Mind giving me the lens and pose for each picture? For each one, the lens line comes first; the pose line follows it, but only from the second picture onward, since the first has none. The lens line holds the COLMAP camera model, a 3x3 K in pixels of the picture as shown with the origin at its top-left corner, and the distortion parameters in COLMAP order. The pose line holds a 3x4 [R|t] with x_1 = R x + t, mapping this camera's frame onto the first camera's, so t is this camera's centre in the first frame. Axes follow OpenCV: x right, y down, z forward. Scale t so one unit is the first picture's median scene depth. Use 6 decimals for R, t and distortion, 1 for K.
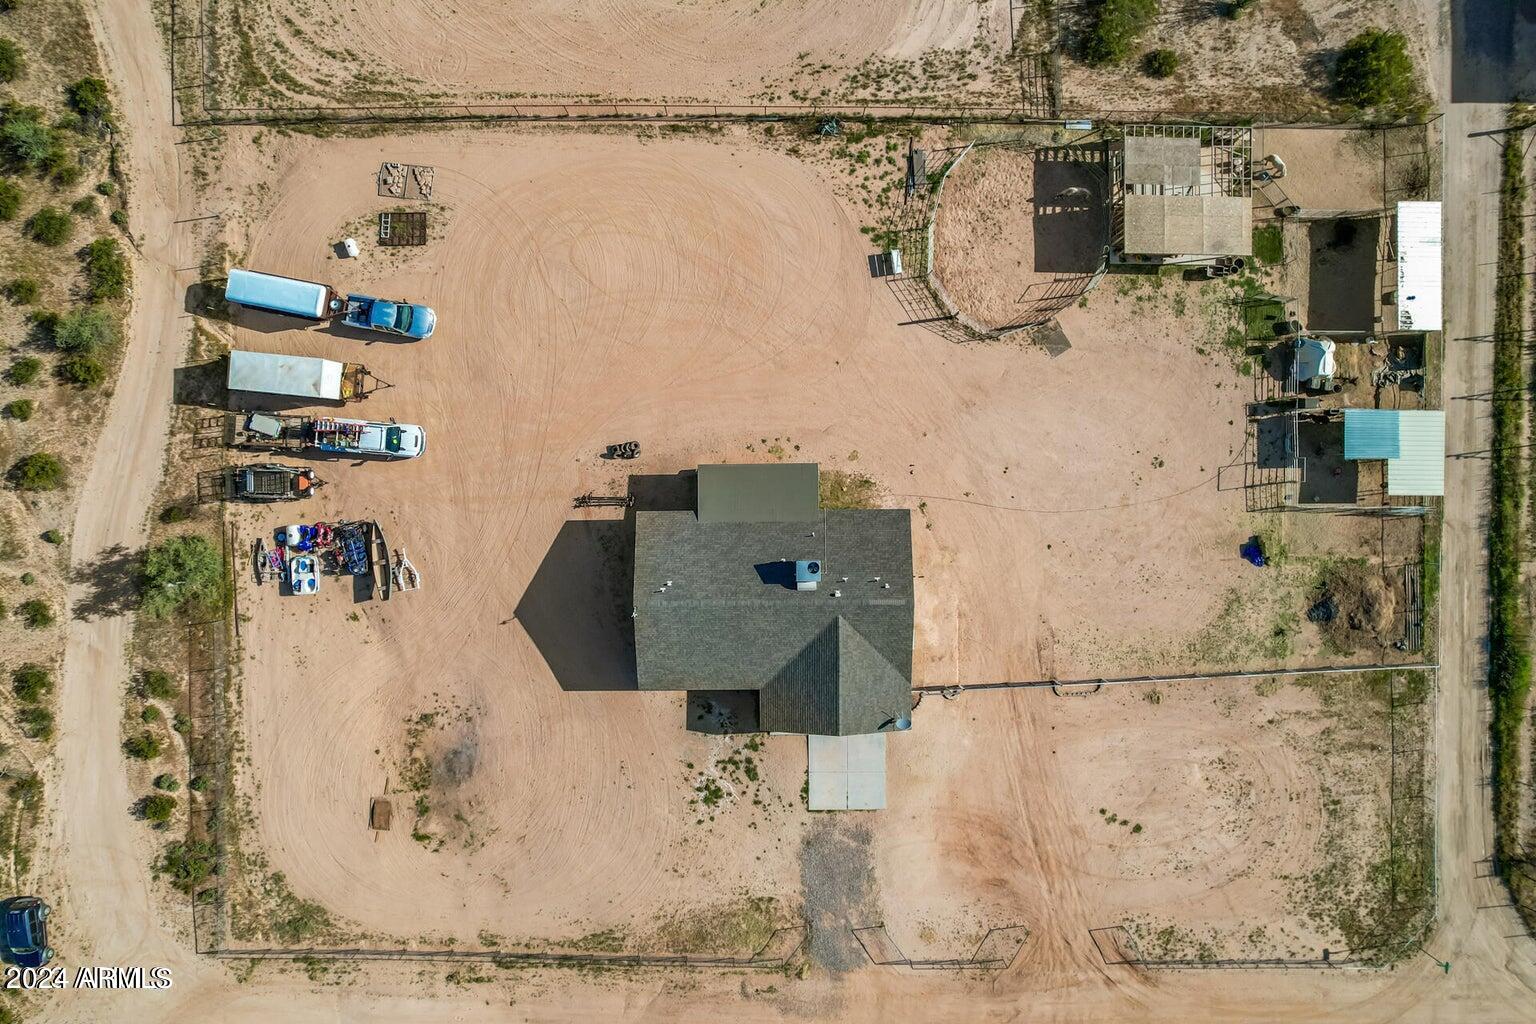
lens RADIAL K [[996.6, 0, 768.0], [0, 996.6, 512.0], [0, 0, 1]] dist [-0.080621, 0.073822]
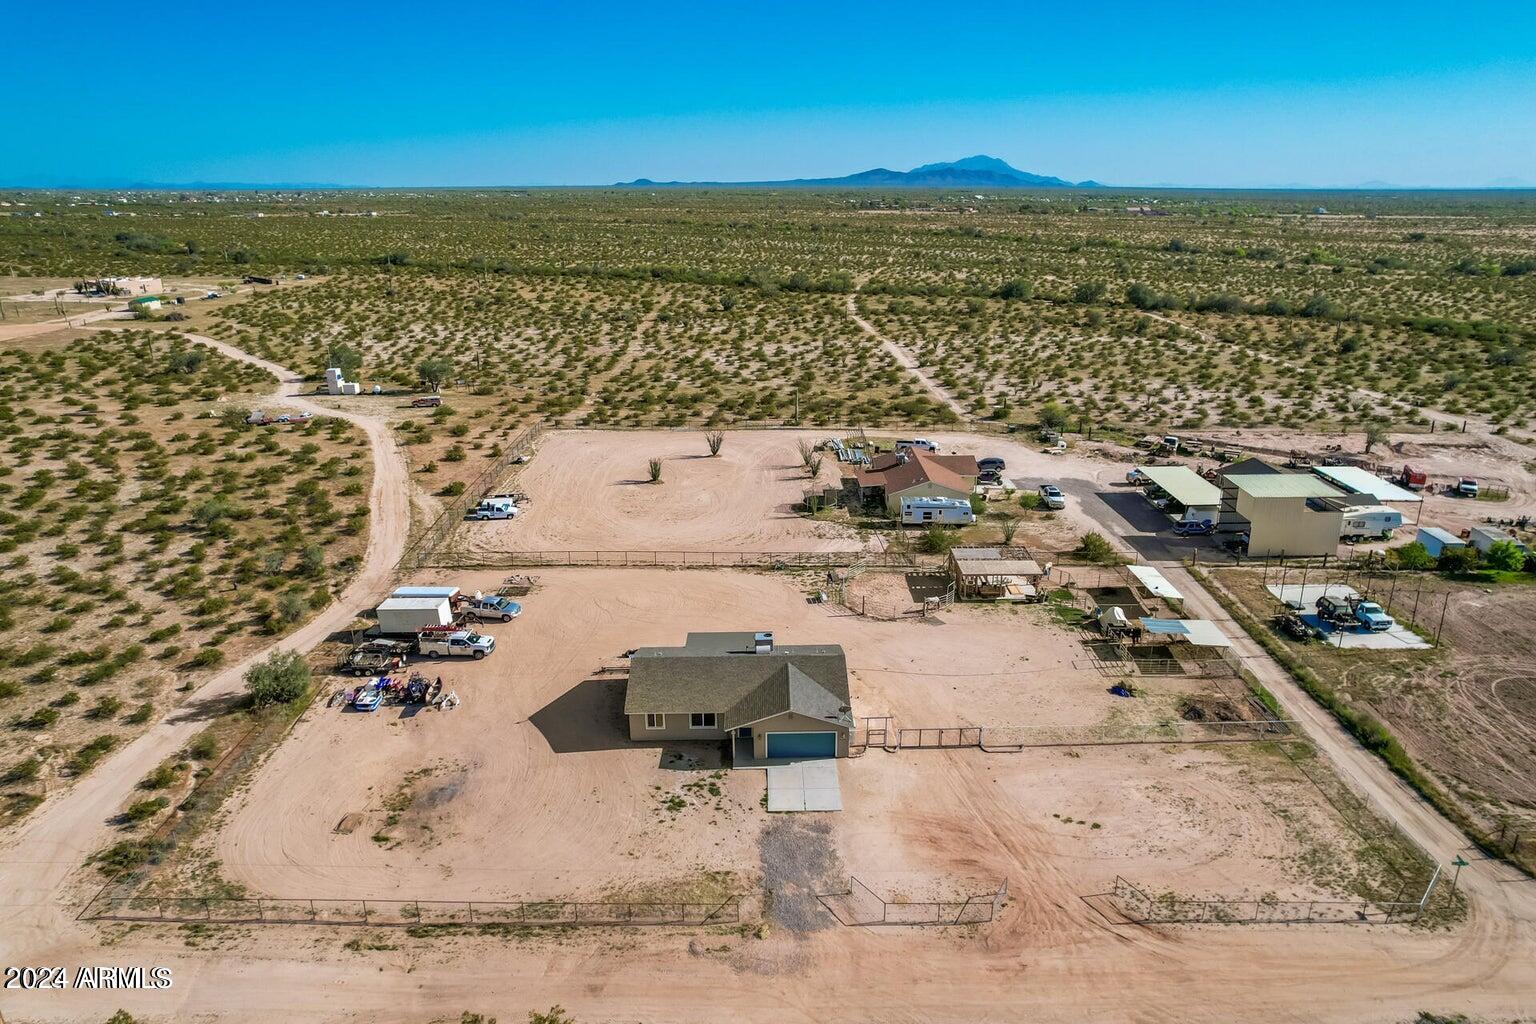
lens RADIAL K [[996.6, 0, 768.0], [0, 996.6, 512.0], [0, 0, 1]] dist [-0.080621, 0.073822]
pose [[0.999961, -0.008452, -0.002589, 0.046423], [0.000103, 0.303998, -0.952673, 1.188766], [0.008839, 0.952635, 0.303987, 0.387609]]
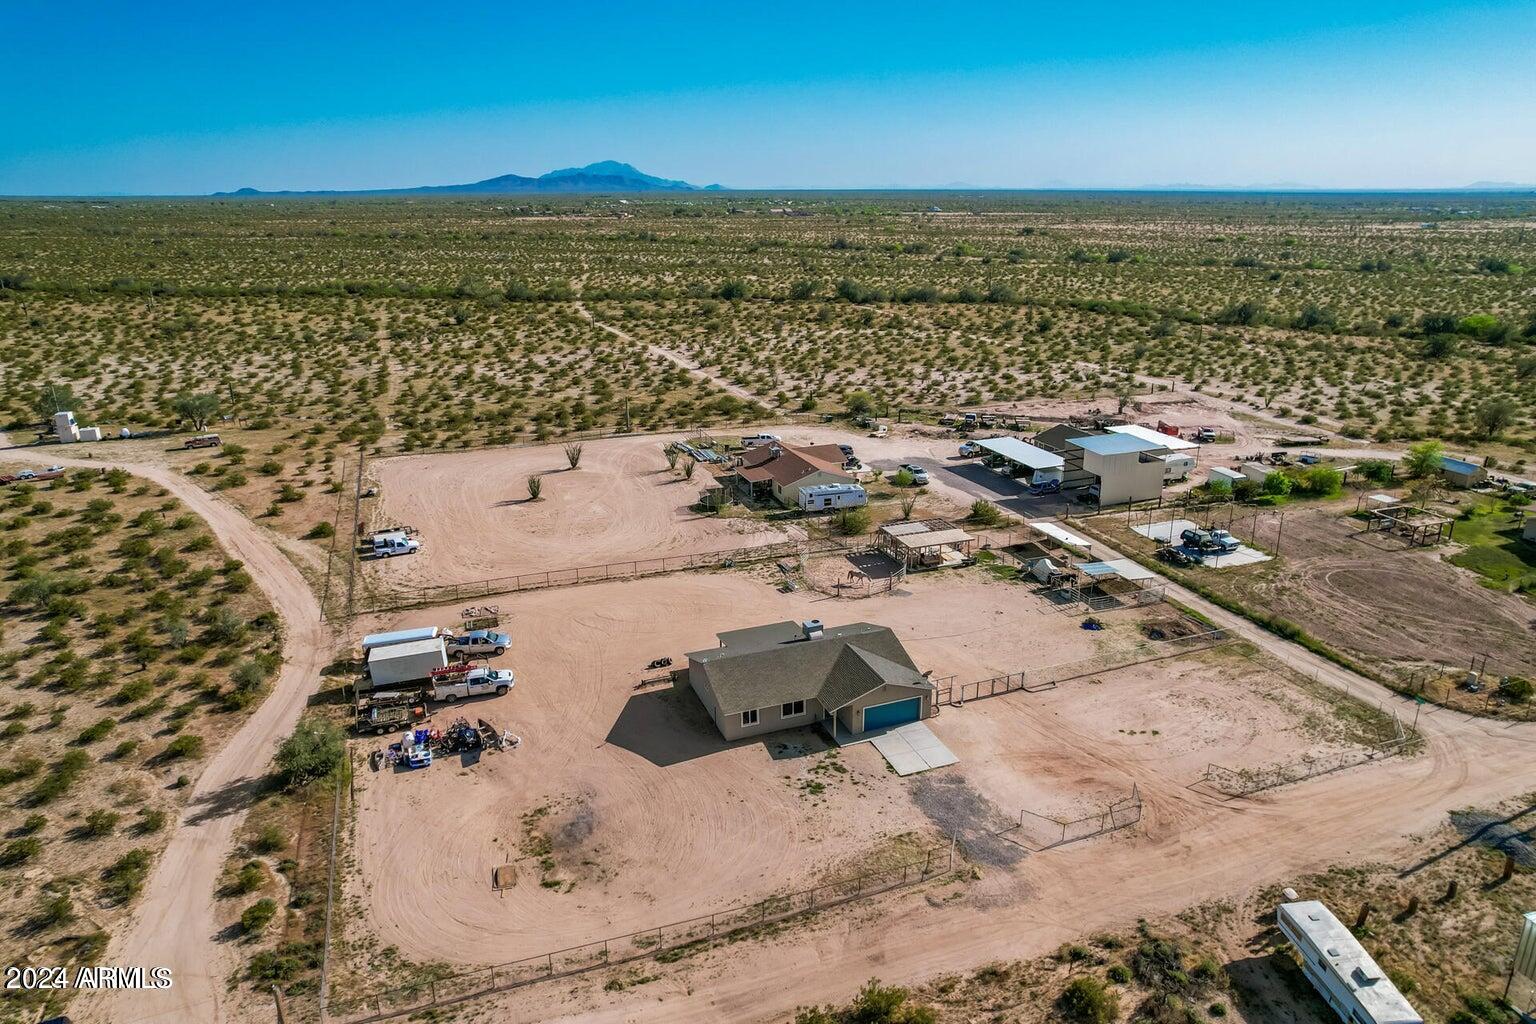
lens RADIAL K [[992.6, 0, 768.0], [0, 992.6, 512.0], [0, 0, 1]] dist [-0.075286, 0.063419]
pose [[0.938487, -0.117756, 0.324615, -0.424672], [0.345018, 0.280915, -0.895572, 1.159930], [0.014270, 0.952481, 0.304263, 0.375767]]
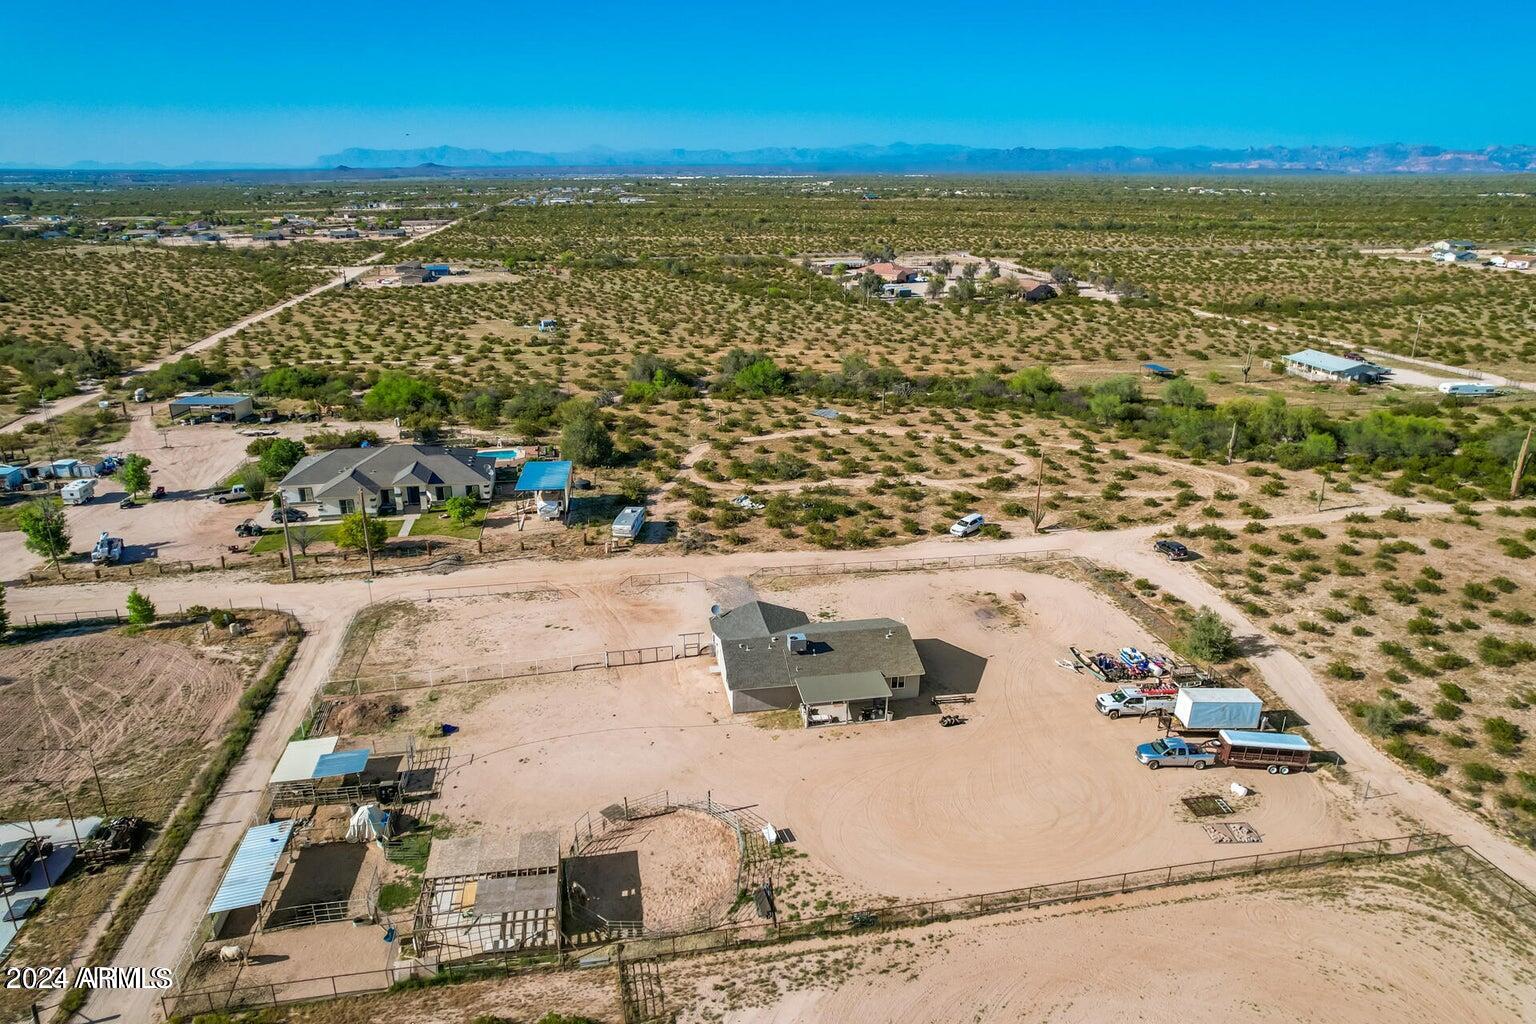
lens RADIAL K [[989.5, 0, 768.0], [0, 989.5, 512.0], [0, 0, 1]] dist [-0.081253, 0.072072]
pose [[-0.984897, 0.054305, -0.164407, 0.282145], [-0.173041, -0.341388, 0.923857, -1.096037], [-0.005957, 0.938352, 0.345629, 0.302983]]
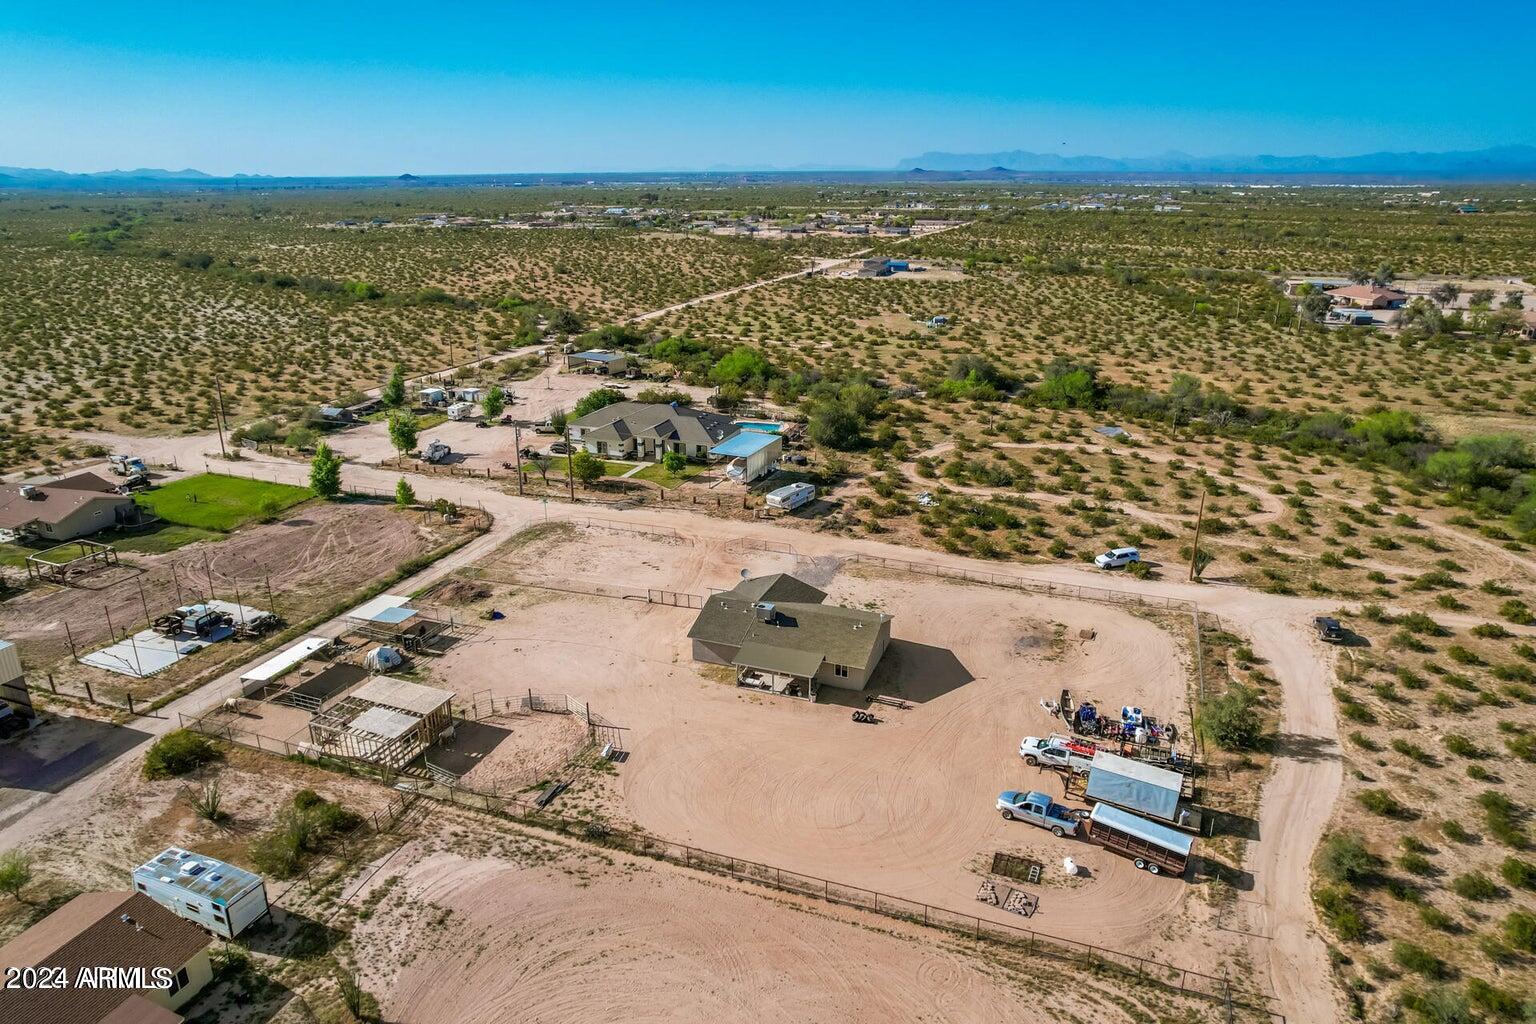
lens RADIAL K [[979.0, 0, 768.0], [0, 979.0, 512.0], [0, 0, 1]] dist [-0.082628, 0.074744]
pose [[-0.933573, -0.118050, 0.338388, -0.420572], [0.358335, -0.323726, 0.875670, -1.118876], [0.006172, 0.938758, 0.344523, 0.307842]]
